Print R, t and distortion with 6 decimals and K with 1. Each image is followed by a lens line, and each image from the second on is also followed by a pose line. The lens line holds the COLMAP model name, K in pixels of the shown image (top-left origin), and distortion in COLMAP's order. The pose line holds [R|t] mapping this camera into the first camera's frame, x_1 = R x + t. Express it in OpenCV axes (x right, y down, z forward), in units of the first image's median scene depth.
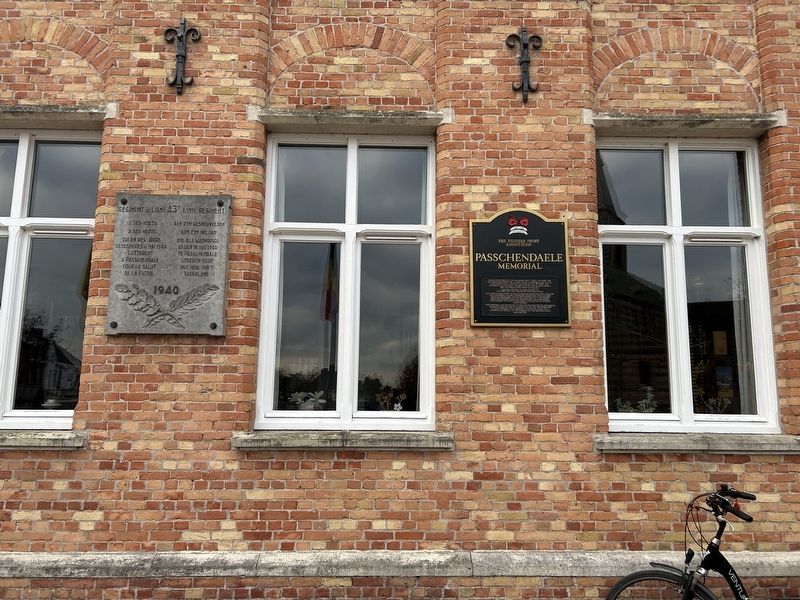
lens RADIAL K [[578.2, 0, 400.0], [0, 578.2, 300.0], [0, 0, 1]] dist [0.053080, -0.045847]
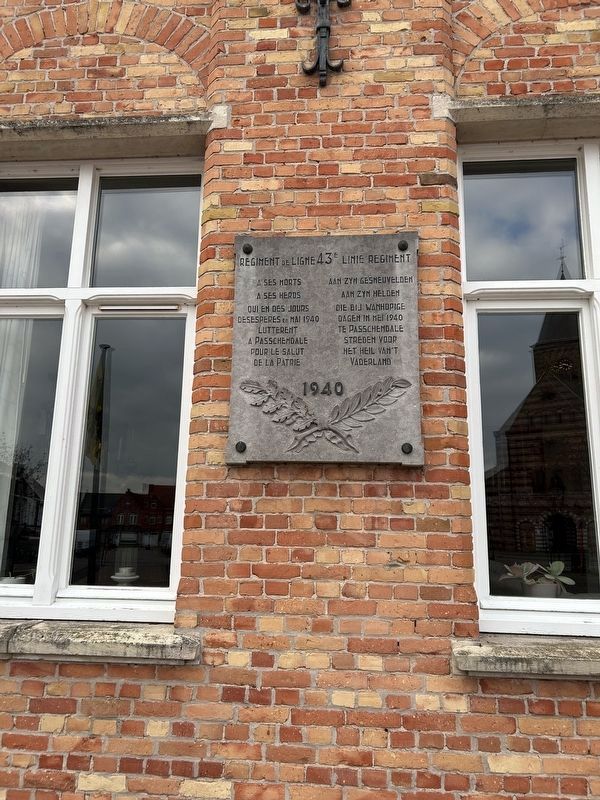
lens RADIAL K [[578.2, 0, 300.0], [0, 578.2, 400.0], [0, 0, 1]] dist [0.053080, -0.045847]
pose [[0.995351, -0.013173, -0.095409, -0.367653], [0.007299, 0.998070, -0.061664, 0.030520], [0.096037, 0.060681, 0.993526, 0.409598]]
